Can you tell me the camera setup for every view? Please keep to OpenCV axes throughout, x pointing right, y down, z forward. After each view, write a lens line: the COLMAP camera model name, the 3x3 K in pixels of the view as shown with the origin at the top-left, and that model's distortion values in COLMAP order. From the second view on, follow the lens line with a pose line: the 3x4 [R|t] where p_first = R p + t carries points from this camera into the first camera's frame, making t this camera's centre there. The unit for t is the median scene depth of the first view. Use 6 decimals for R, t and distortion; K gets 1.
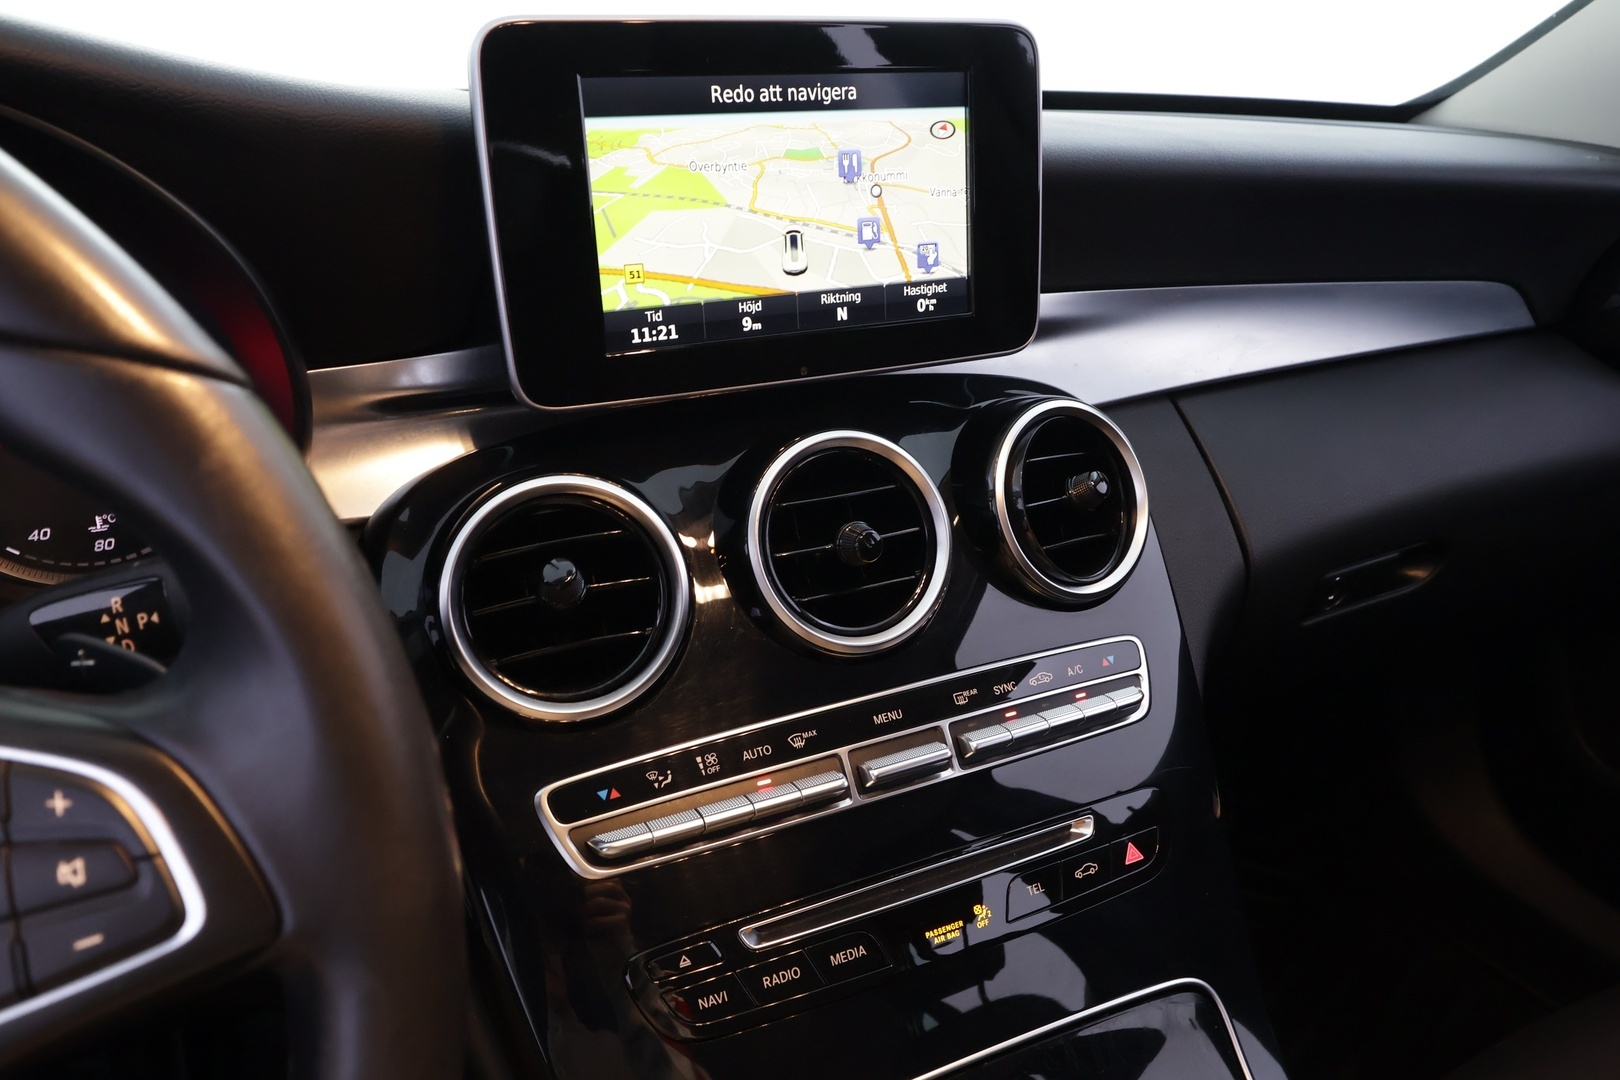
lens RADIAL K [[1217.6, 0, 824.5], [0, 1217.6, 542.8], [0, 0, 1]] dist [-0.002849, 0.001013]
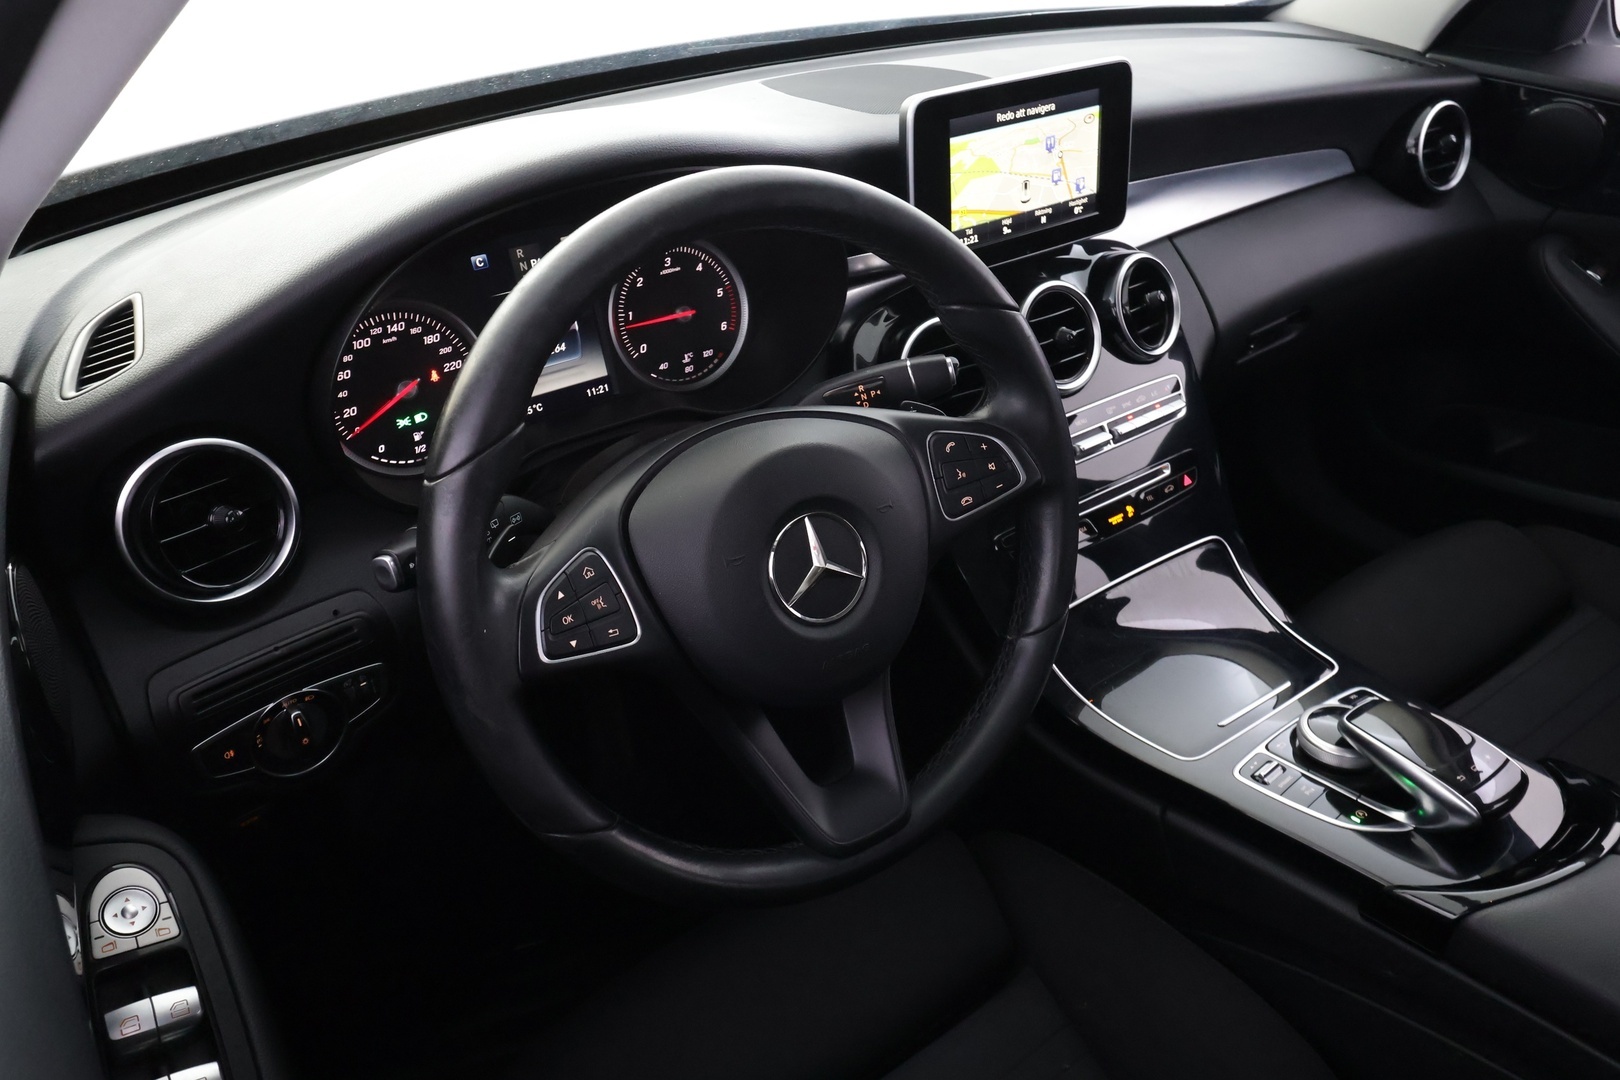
lens RADIAL K [[1217.6, 0, 817.4], [0, 1217.6, 532.5], [0, 0, 1]] dist [-0.002849, 0.001013]
pose [[0.985060, -0.100187, 0.140069, -0.682755], [0.074667, 0.981400, 0.176857, -0.069510], [-0.155183, -0.163756, 0.974219, -0.950335]]
